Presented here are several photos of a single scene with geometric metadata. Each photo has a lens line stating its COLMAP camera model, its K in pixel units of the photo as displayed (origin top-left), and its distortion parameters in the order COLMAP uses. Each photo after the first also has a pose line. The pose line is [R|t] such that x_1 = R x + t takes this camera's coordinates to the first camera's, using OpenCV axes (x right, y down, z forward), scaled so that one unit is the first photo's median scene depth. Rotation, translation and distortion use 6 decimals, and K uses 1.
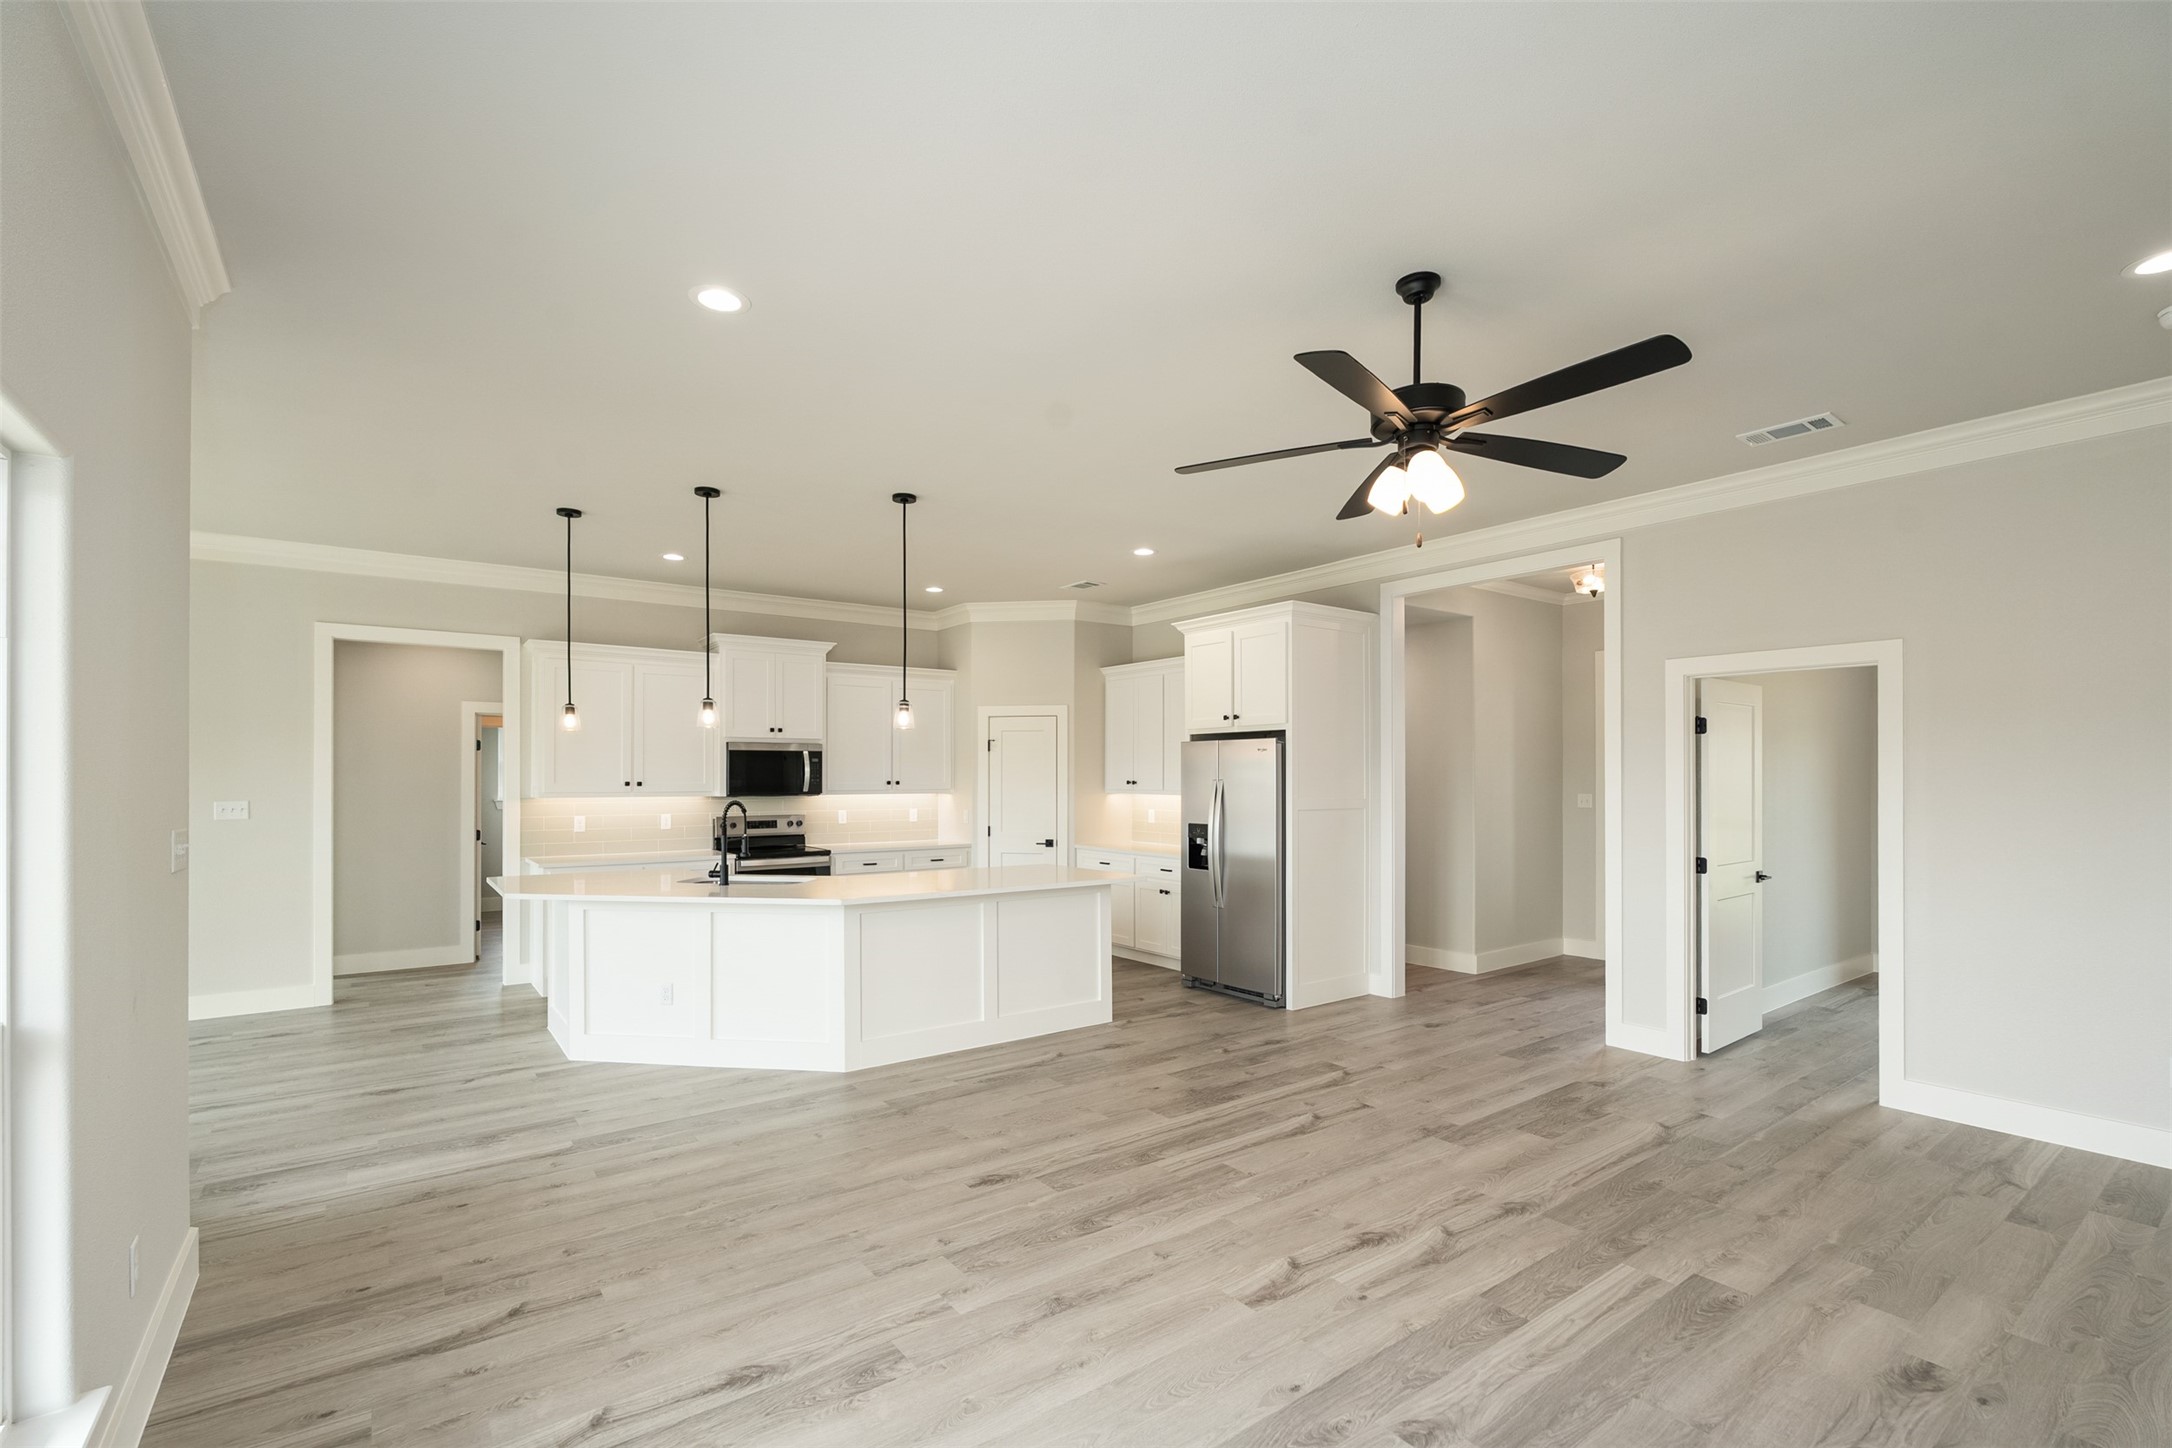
lens RADIAL K [[970.2, 0, 1080.1], [0, 970.2, 774.1], [0, 0, 1]] dist [-0.007806, 0.000089]
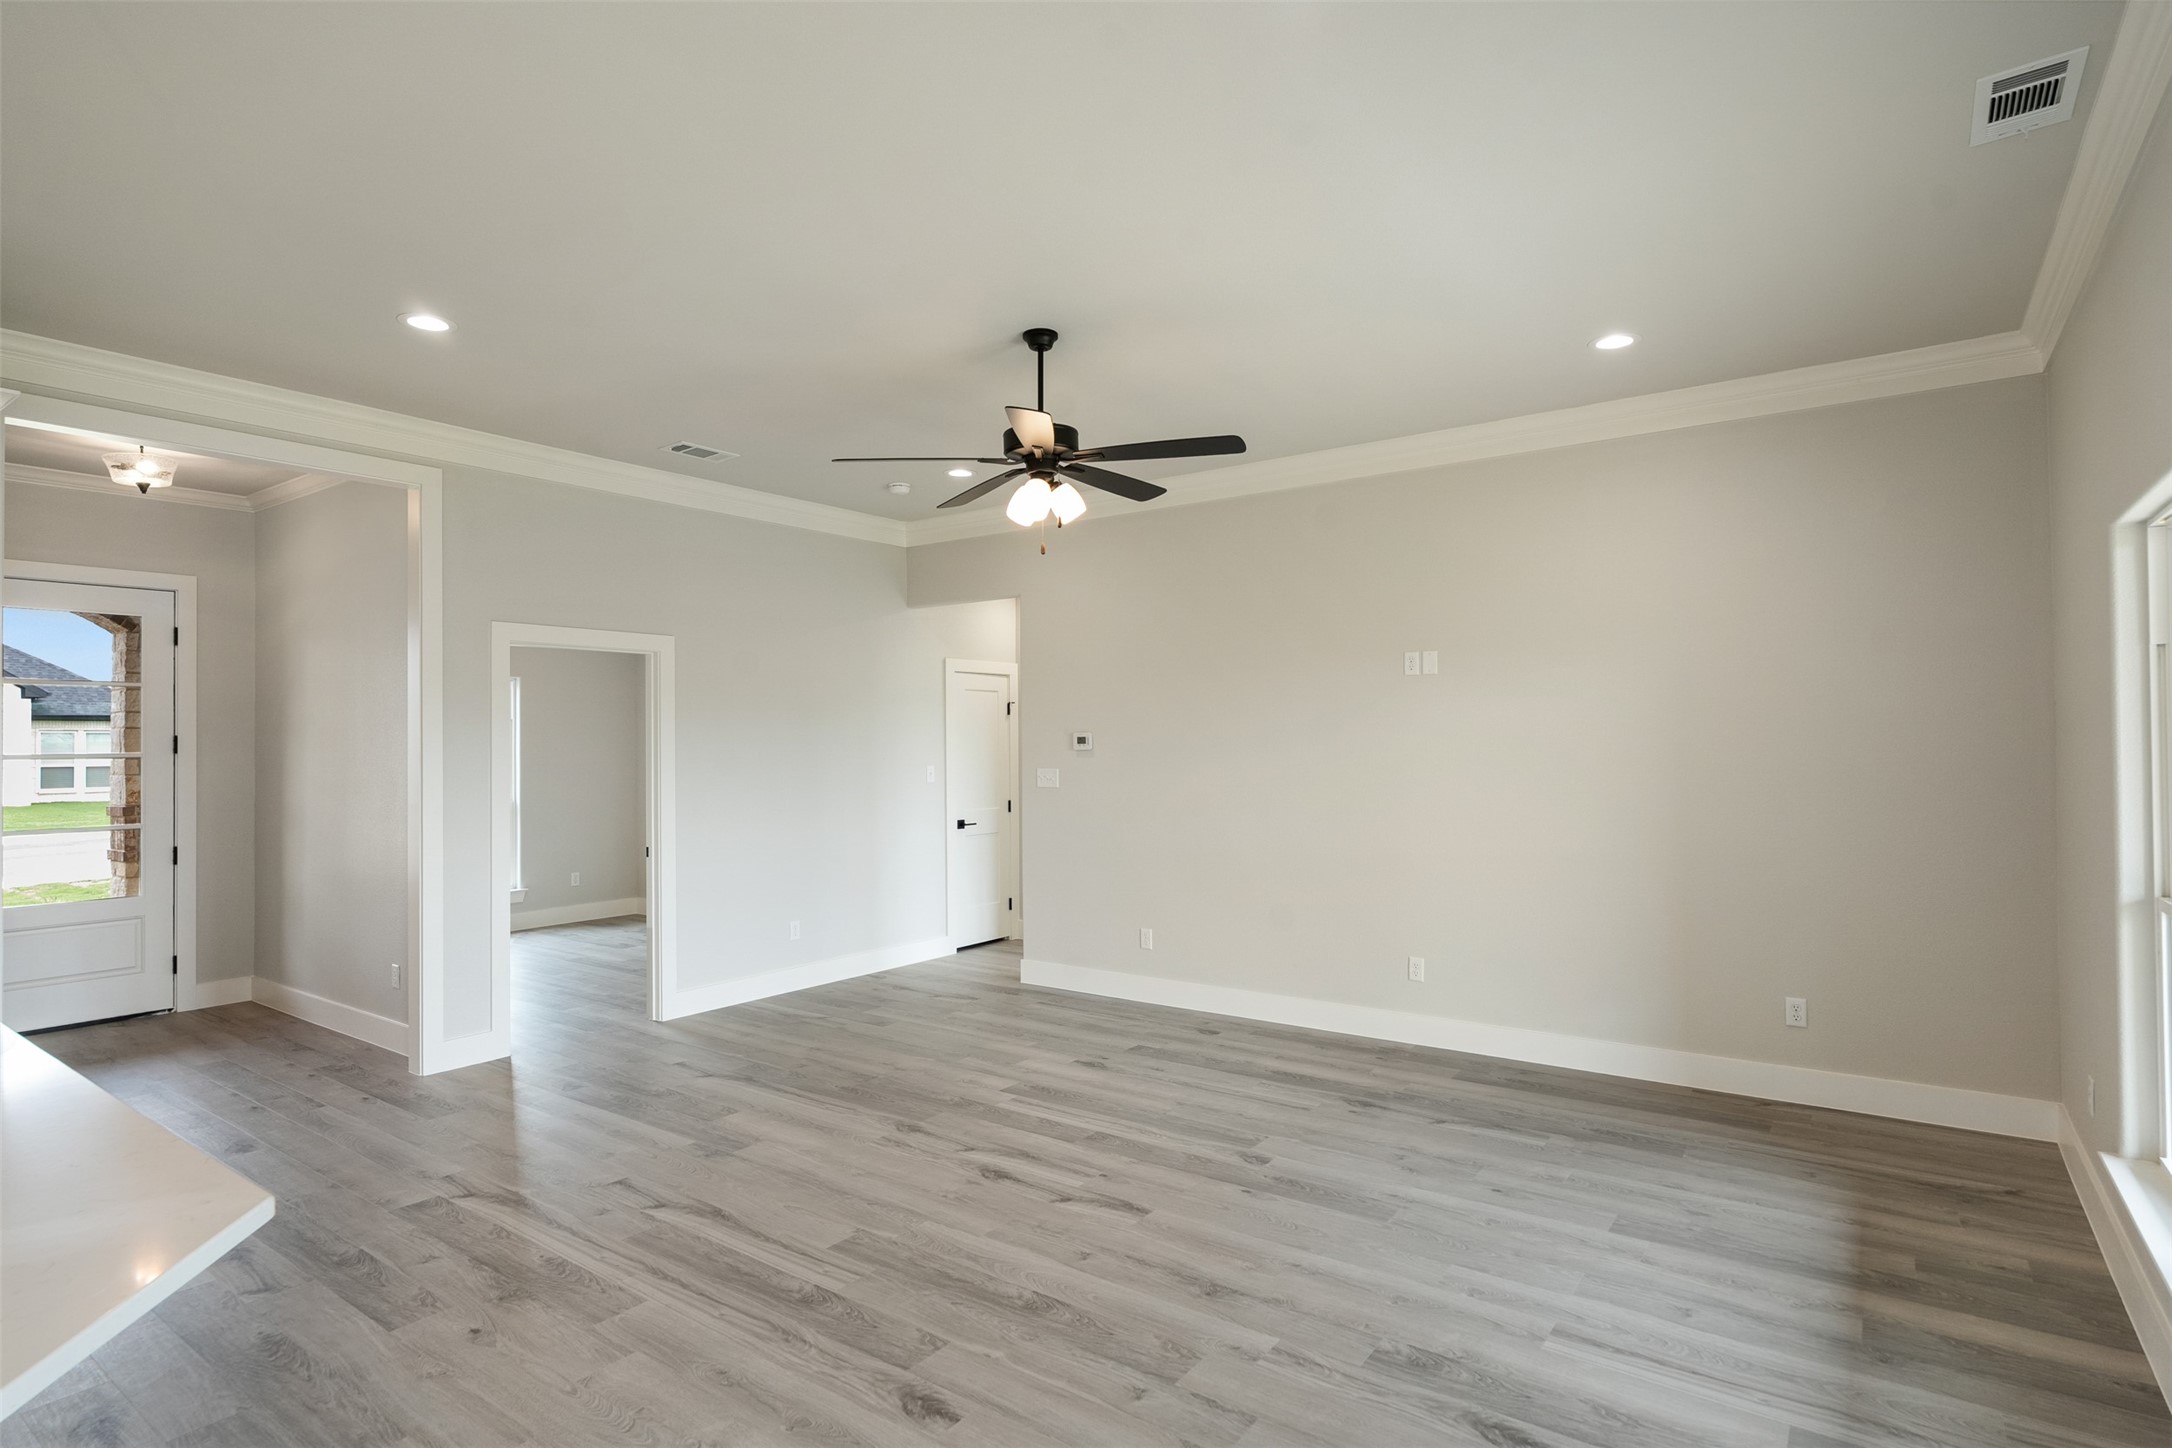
lens RADIAL K [[1104.4, 0, 1096.6], [0, 1104.4, 723.6], [0, 0, 1]] dist [-0.002153, -0.000252]
pose [[-0.314051, 0.019248, 0.949211, -0.795792], [0.007881, 0.999813, -0.017666, 0.000512], [-0.949374, 0.001933, -0.314143, 1.116725]]
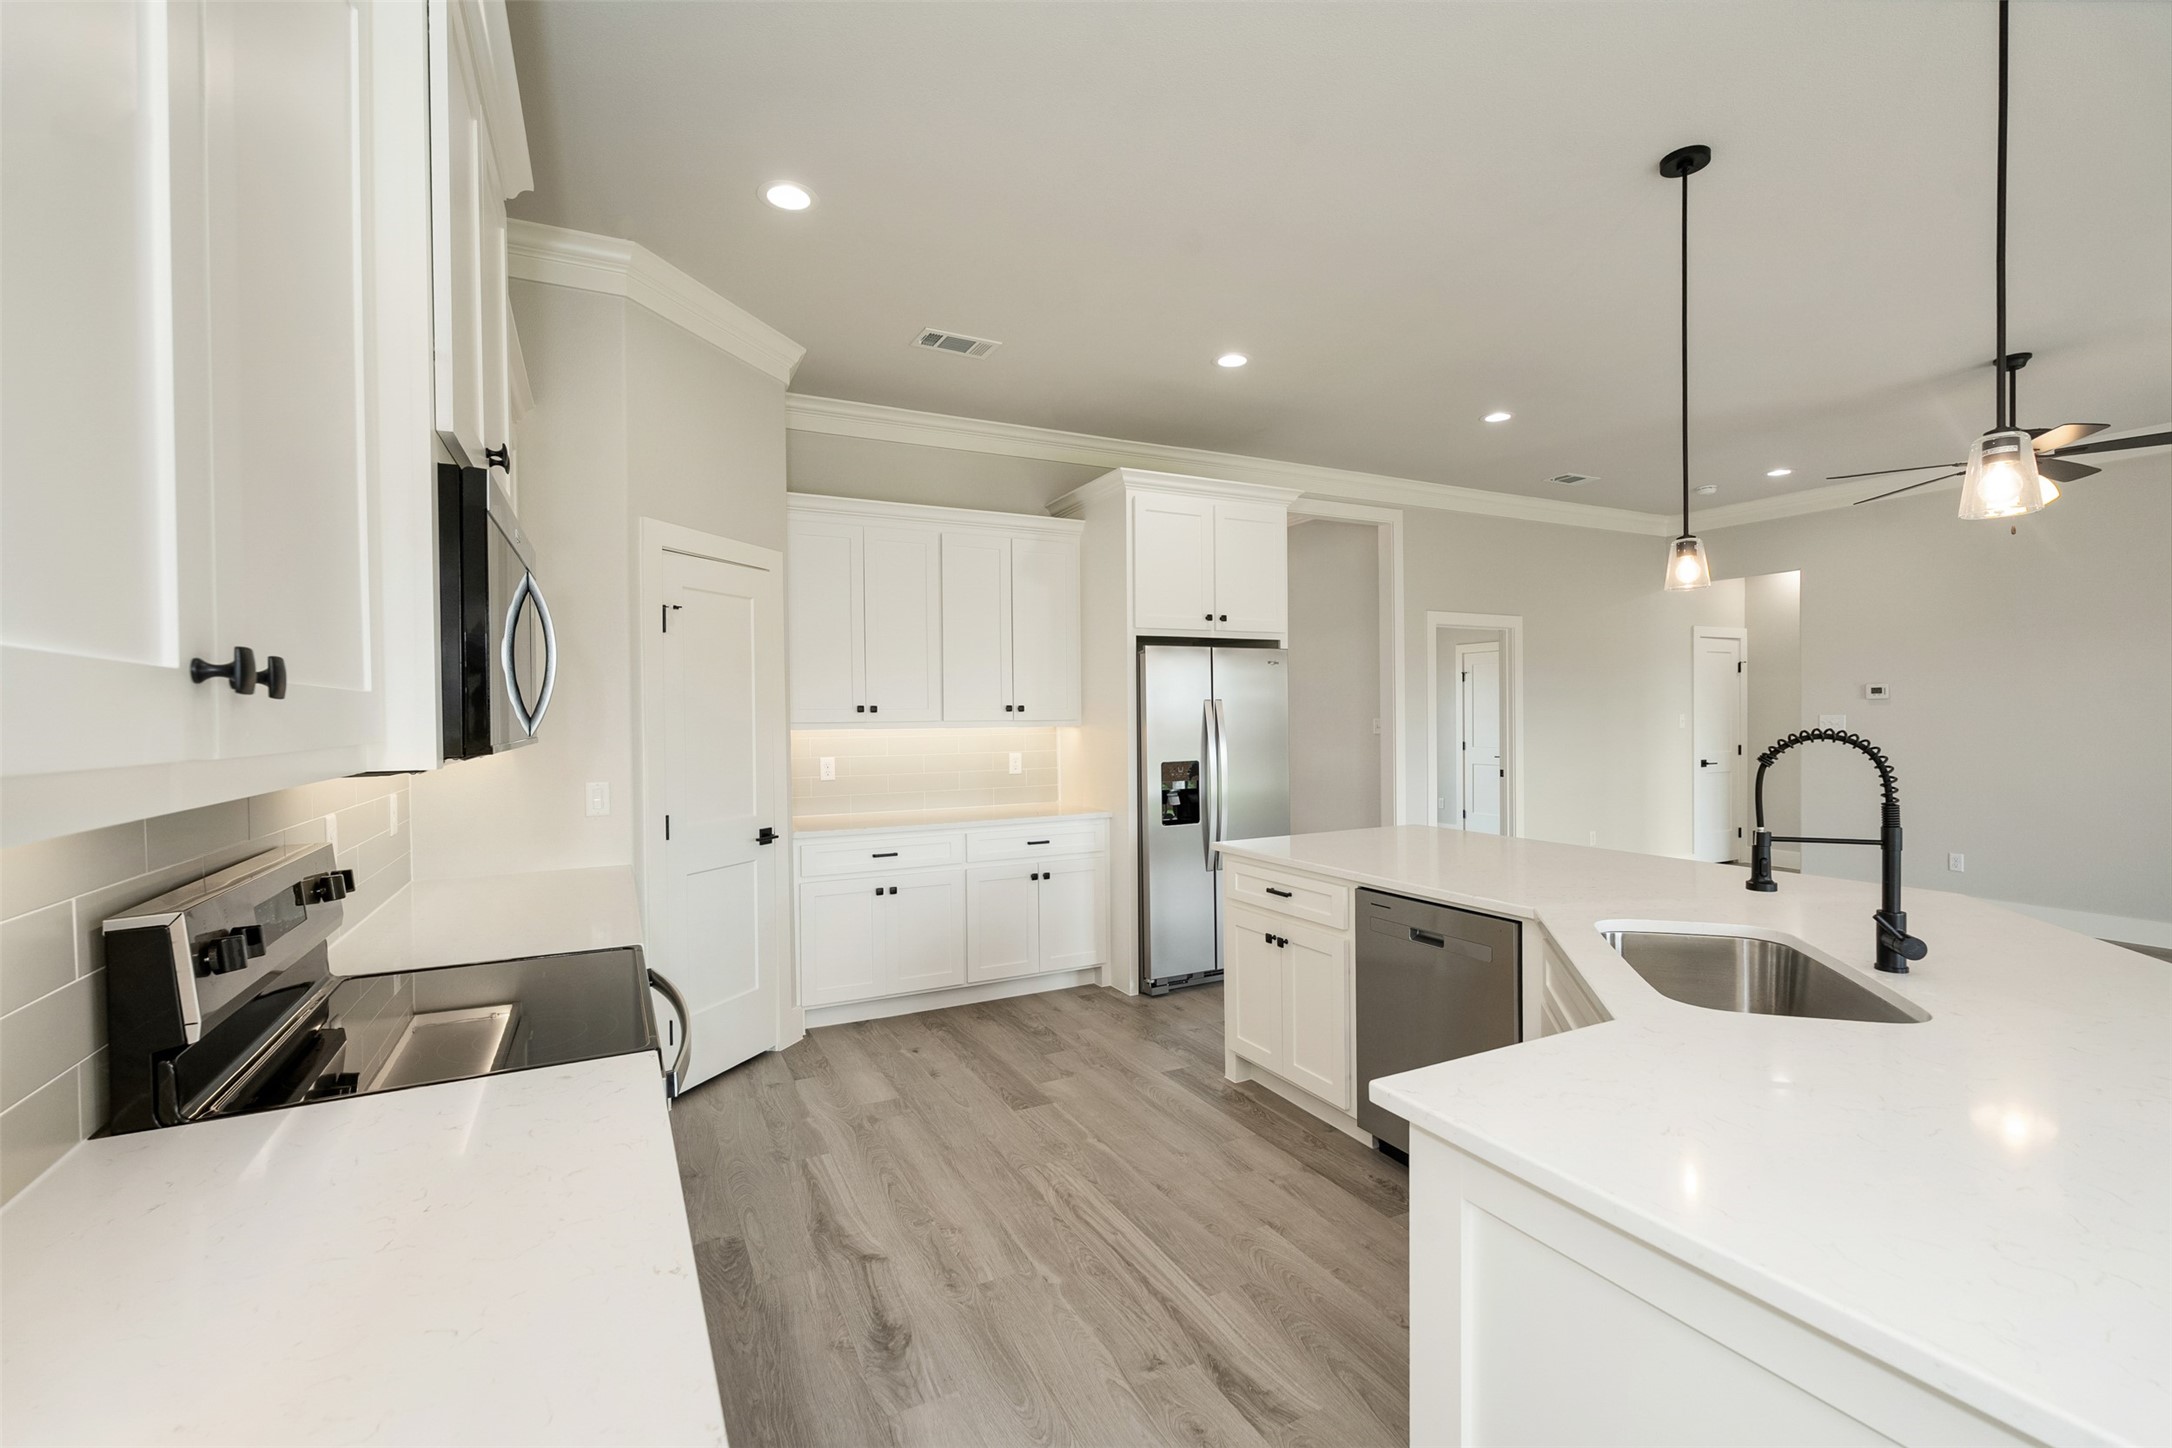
lens RADIAL K [[944.7, 0, 1086.0], [0, 944.7, 724.0], [0, 0, 1]] dist [-0.003489, -0.000159]
pose [[0.152111, -0.011622, 0.988295, -1.083592], [0.007613, 0.999915, 0.010587, 0.029647], [-0.988334, 0.005913, 0.152186, 1.802522]]
